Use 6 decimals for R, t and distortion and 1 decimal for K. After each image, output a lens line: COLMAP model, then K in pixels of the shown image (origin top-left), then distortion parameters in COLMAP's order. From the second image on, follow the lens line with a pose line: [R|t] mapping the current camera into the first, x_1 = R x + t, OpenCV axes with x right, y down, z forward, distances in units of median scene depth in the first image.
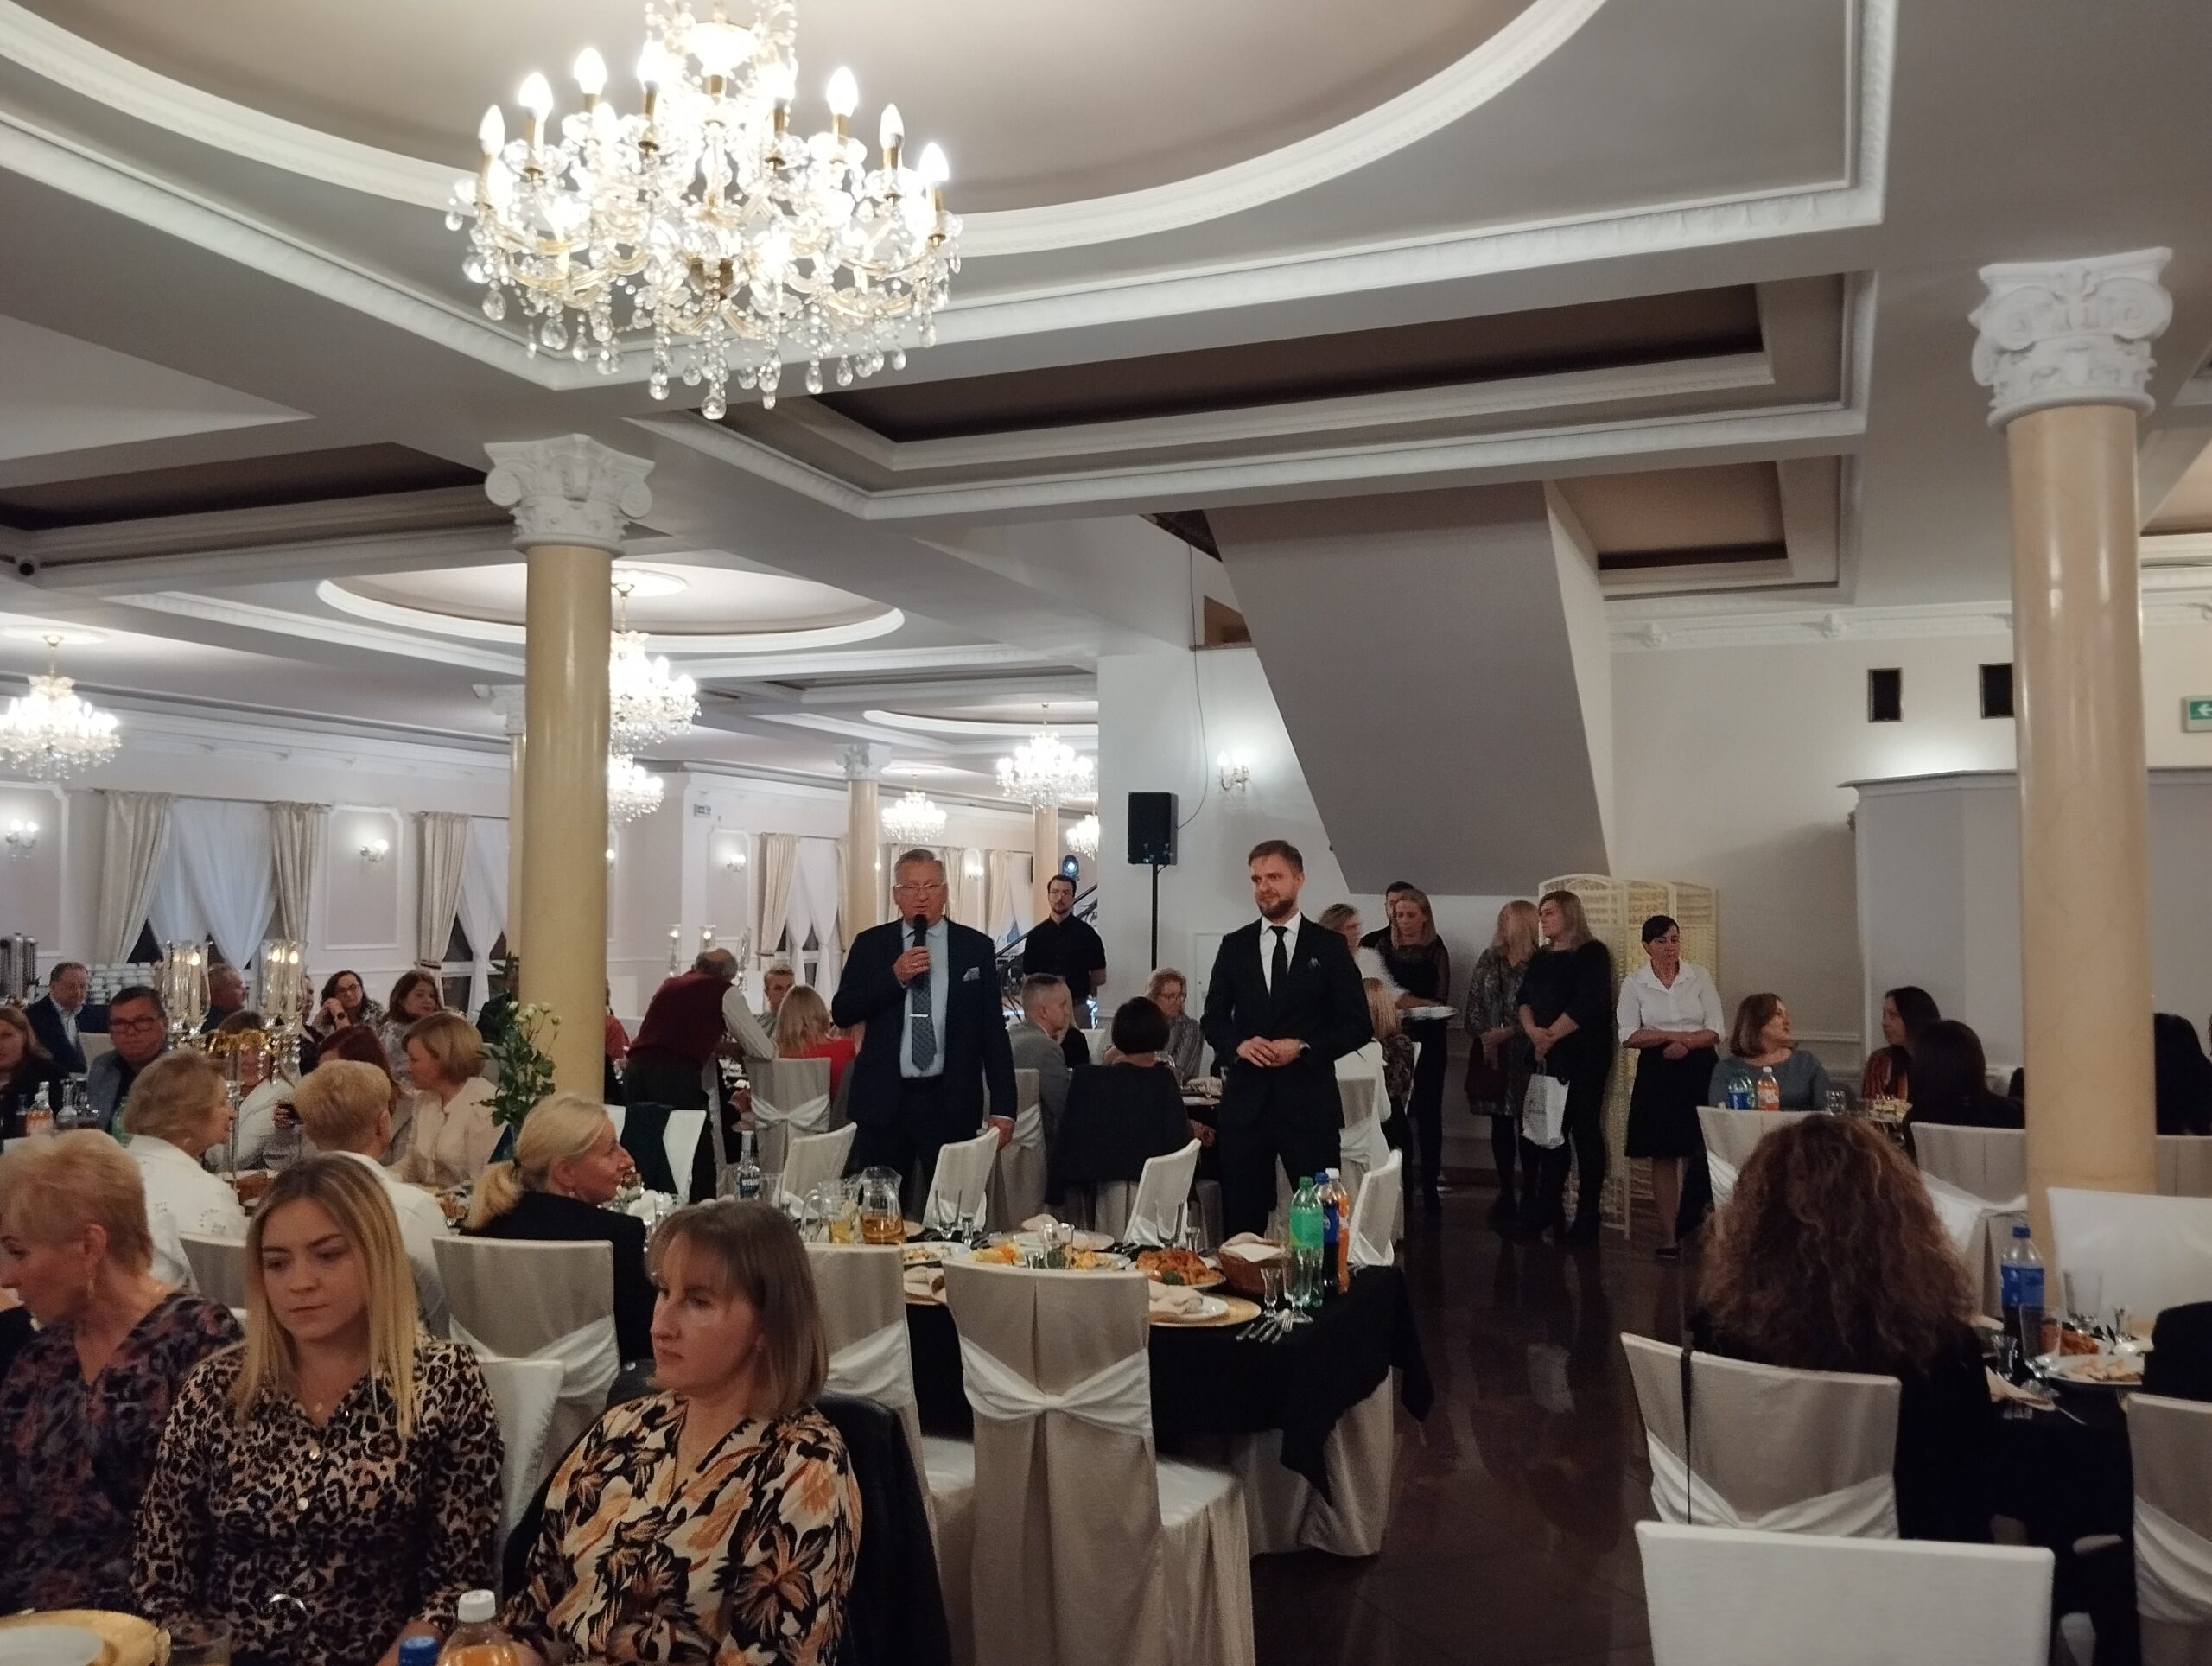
lens RADIAL K [[1796.4, 0, 1075.6], [0, 1796.4, 797.1], [0, 0, 1]] dist [0.071235, -0.131827]
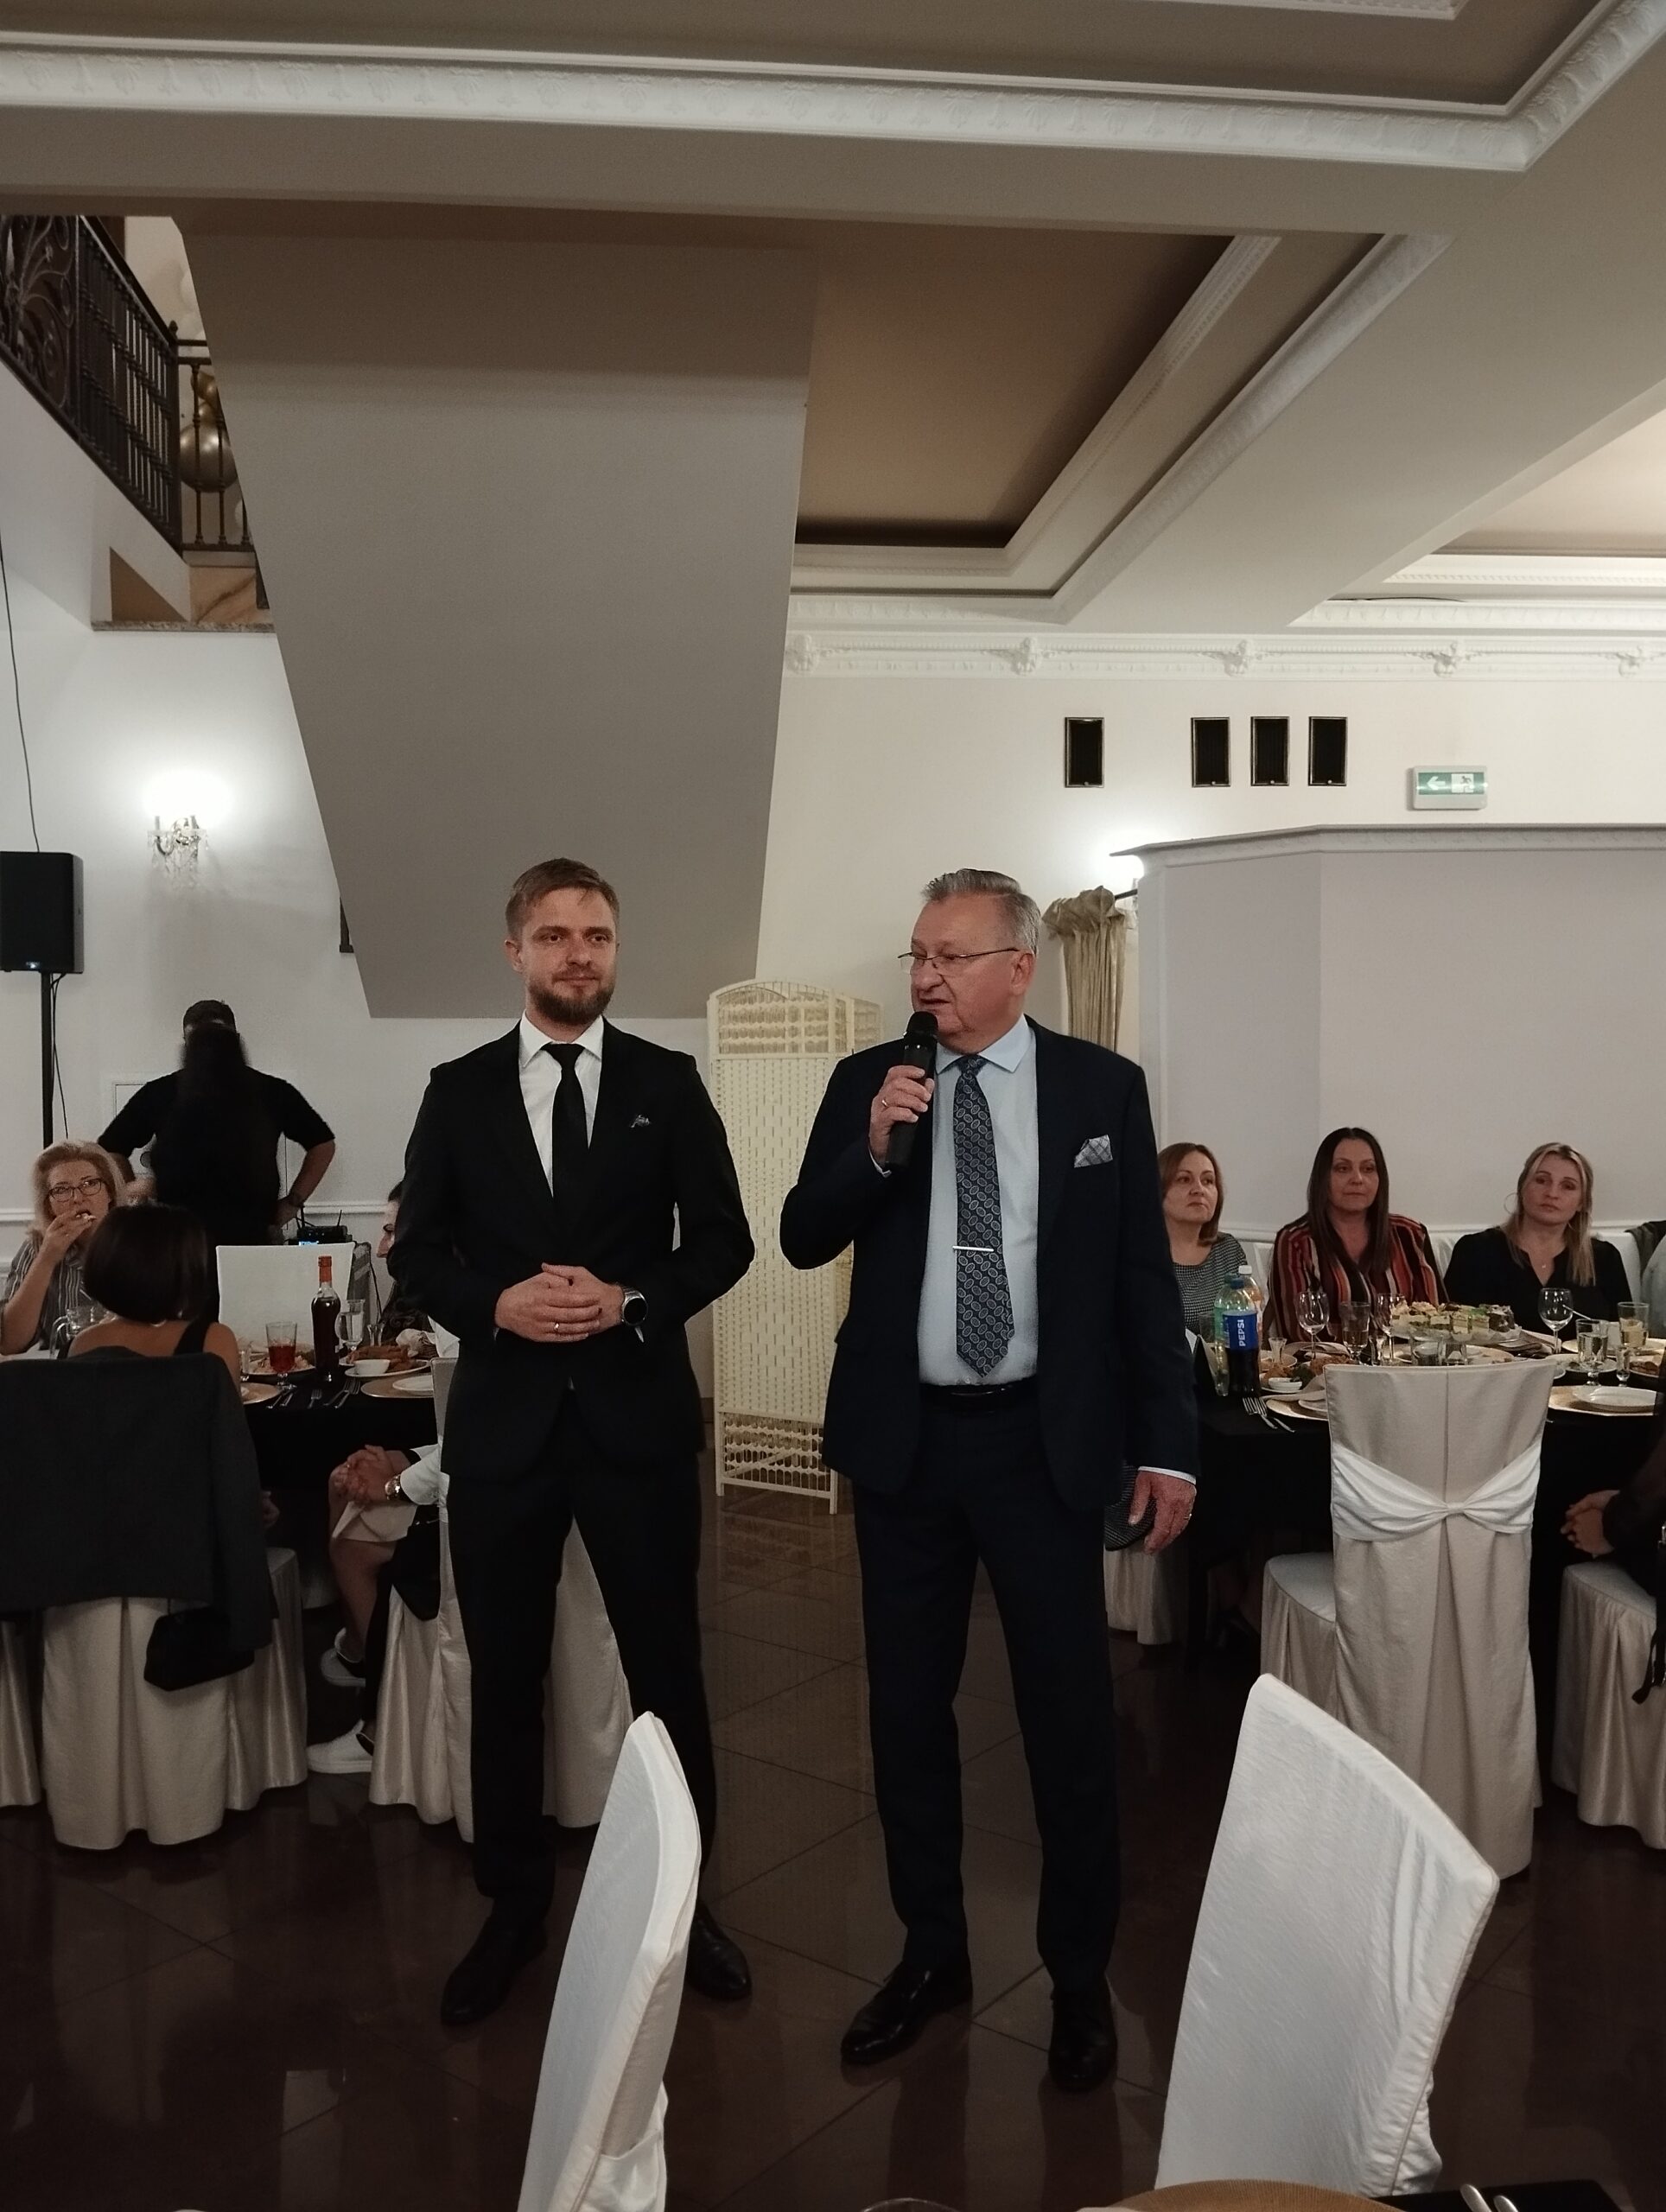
lens RADIAL K [[1796.4, 0, 836.3], [0, 1796.4, 1104.2], [0, 0, 1]] dist [0.071235, -0.131827]
pose [[0.873033, -0.028631, 0.486819, -0.022526], [-0.013560, 0.996464, 0.082922, 0.027231], [-0.487472, -0.078995, 0.869558, 0.323142]]
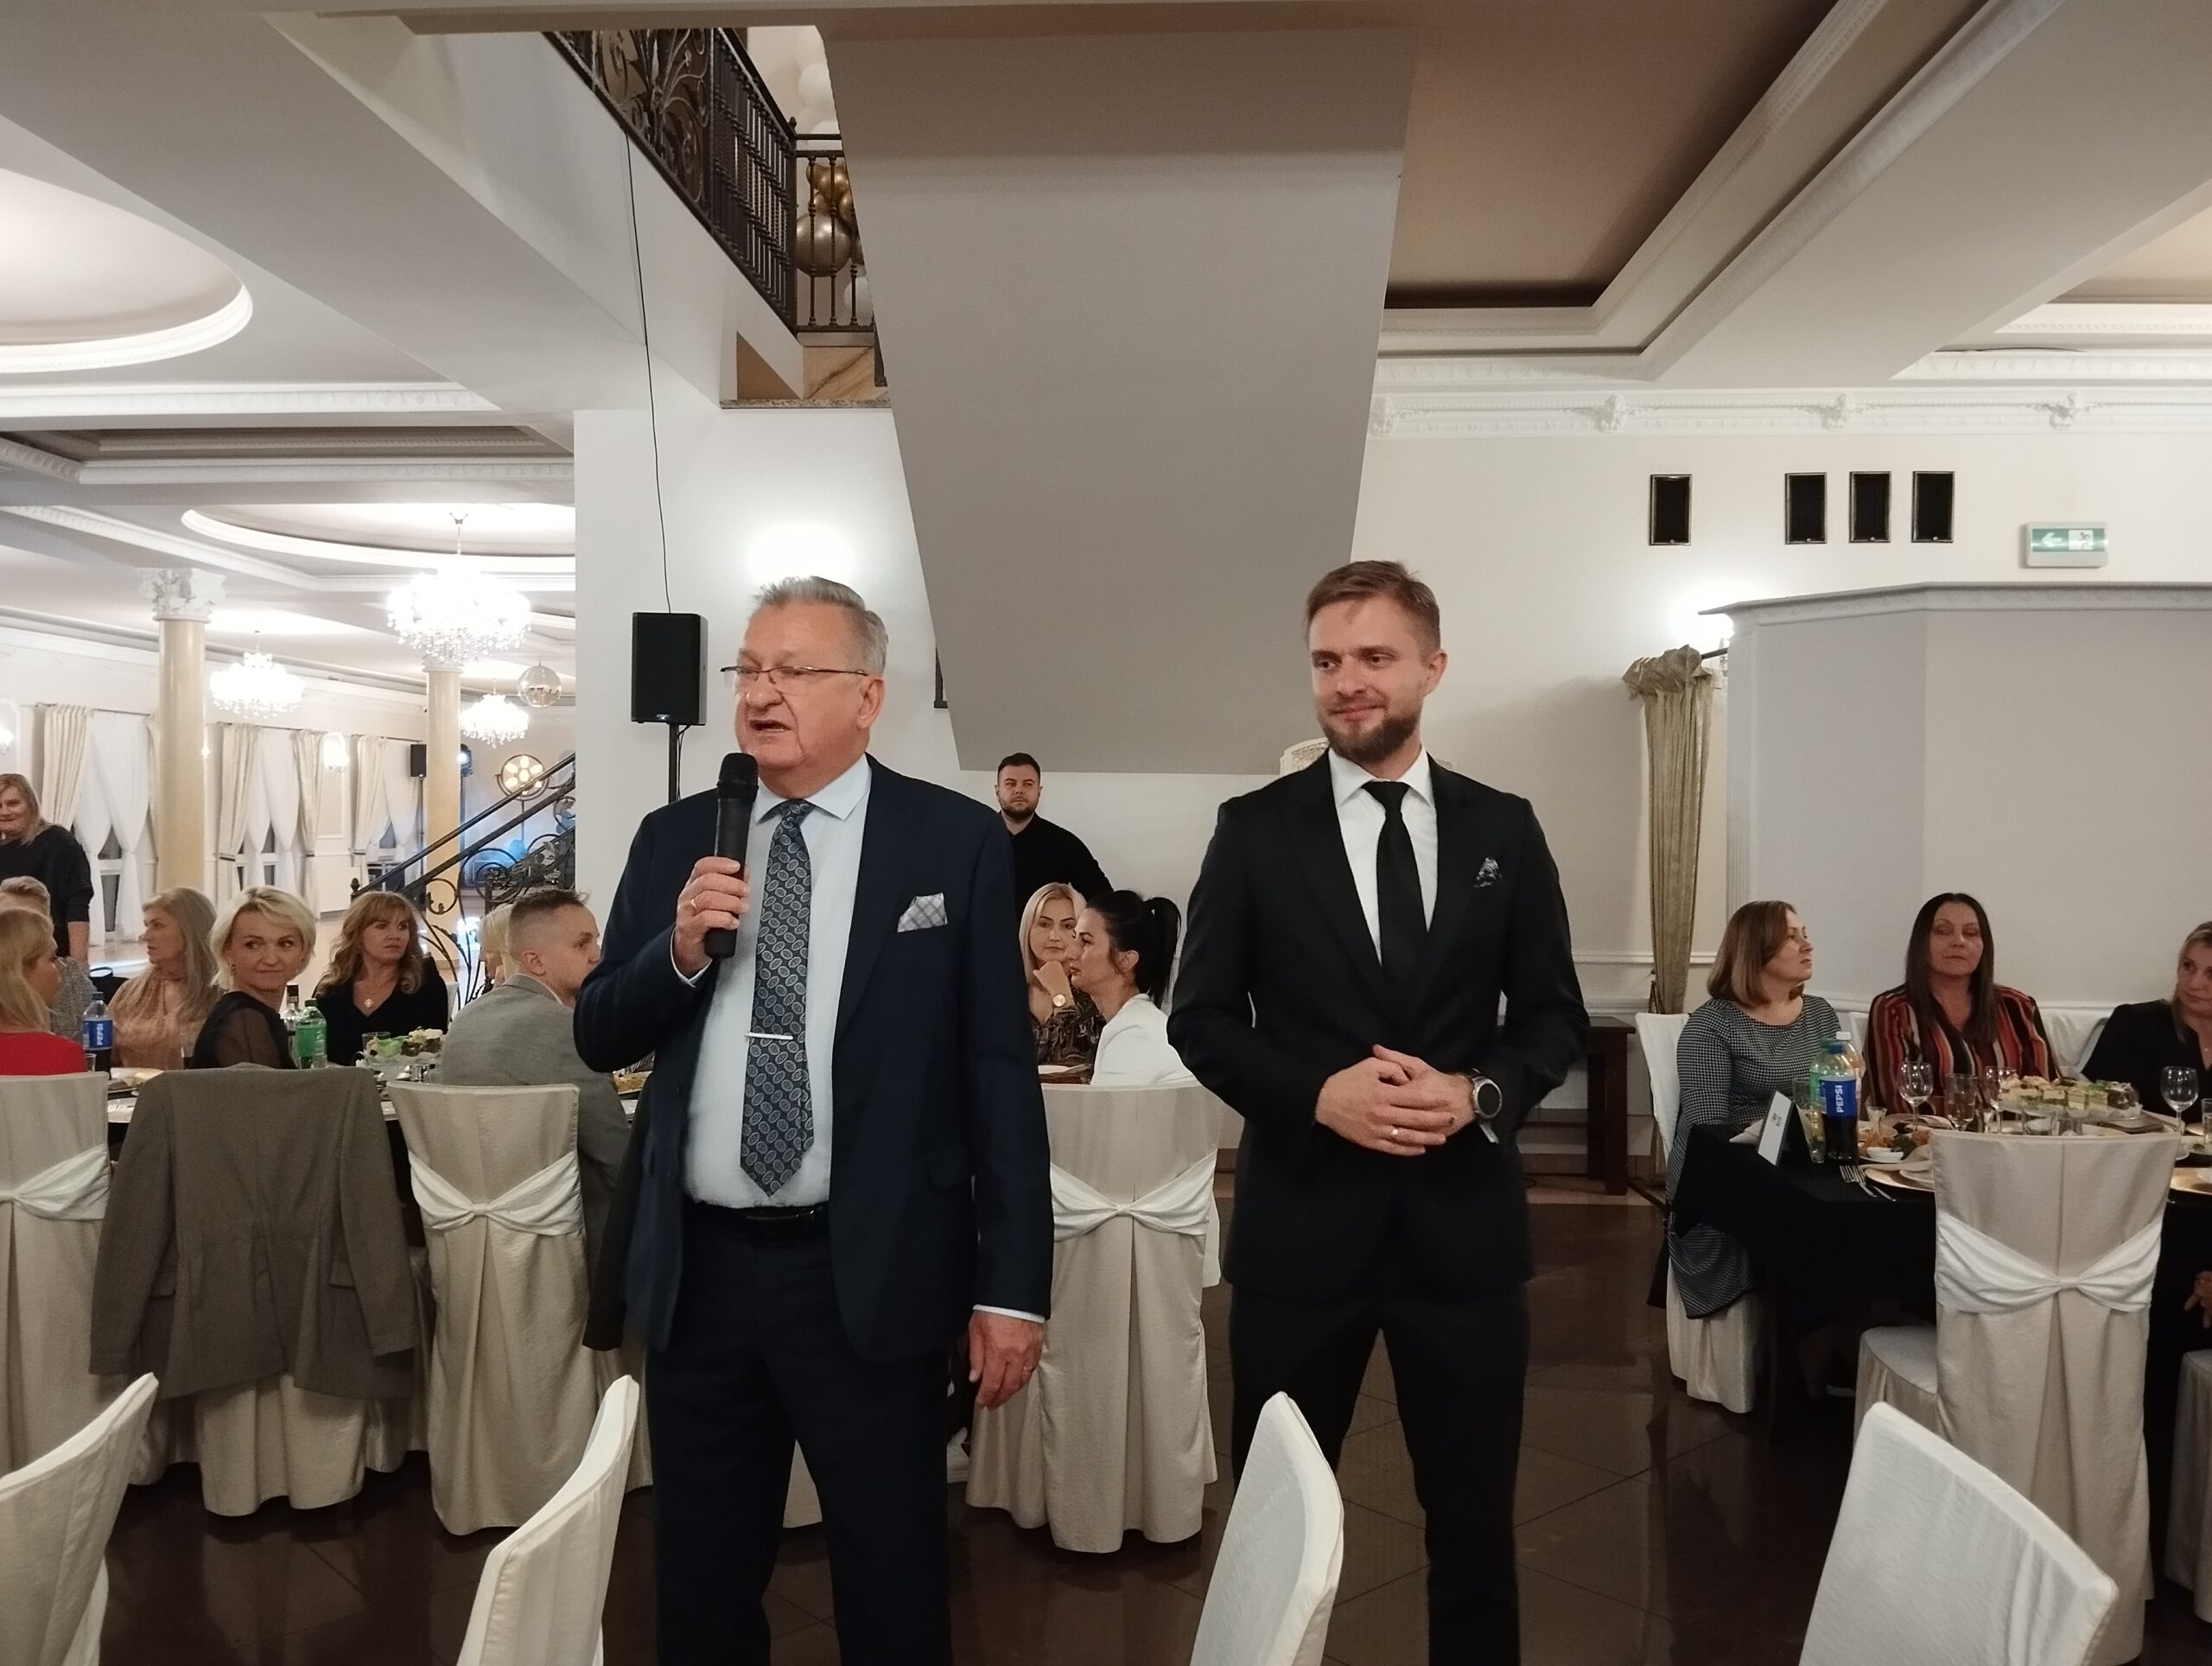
lens RADIAL K [[1796.4, 0, 1098.1], [0, 1796.4, 829.7], [0, 0, 1]] dist [0.071235, -0.131827]
pose [[0.939980, -0.002824, 0.341219, -0.035724], [-0.021701, 0.997447, 0.068037, 0.027520], [-0.340540, -0.071358, 0.937518, 0.312969]]
